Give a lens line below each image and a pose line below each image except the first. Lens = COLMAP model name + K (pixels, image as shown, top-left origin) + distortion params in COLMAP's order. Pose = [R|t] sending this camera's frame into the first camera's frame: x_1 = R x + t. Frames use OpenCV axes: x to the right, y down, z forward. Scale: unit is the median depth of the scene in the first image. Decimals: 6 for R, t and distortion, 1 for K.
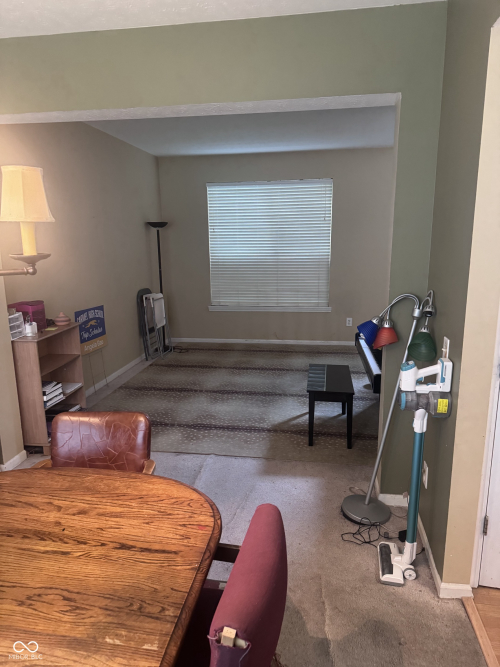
lens RADIAL K [[473.1, 0, 248.6], [0, 473.1, 334.5], [0, 0, 1]] dist [0.024936, -0.001072]
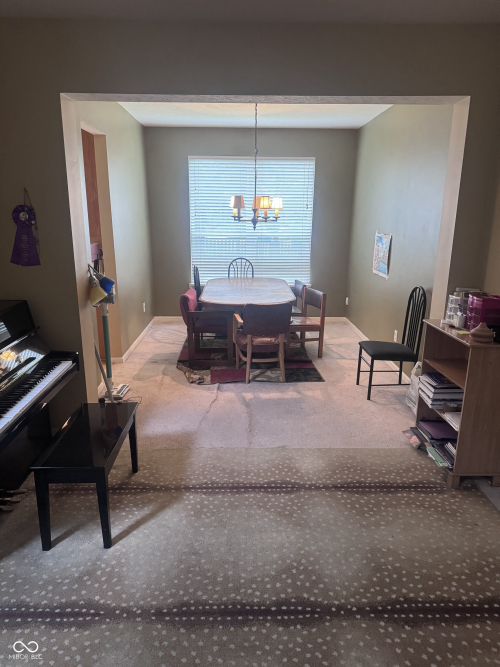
lens RADIAL K [[473.1, 0, 250.2], [0, 473.1, 334.8], [0, 0, 1]] dist [0.024936, -0.001072]
pose [[-0.984394, 0.043463, -0.170527, 0.059646], [-0.036814, 0.896720, 0.441064, -0.316123], [0.172085, 0.440459, -0.881126, 1.517465]]
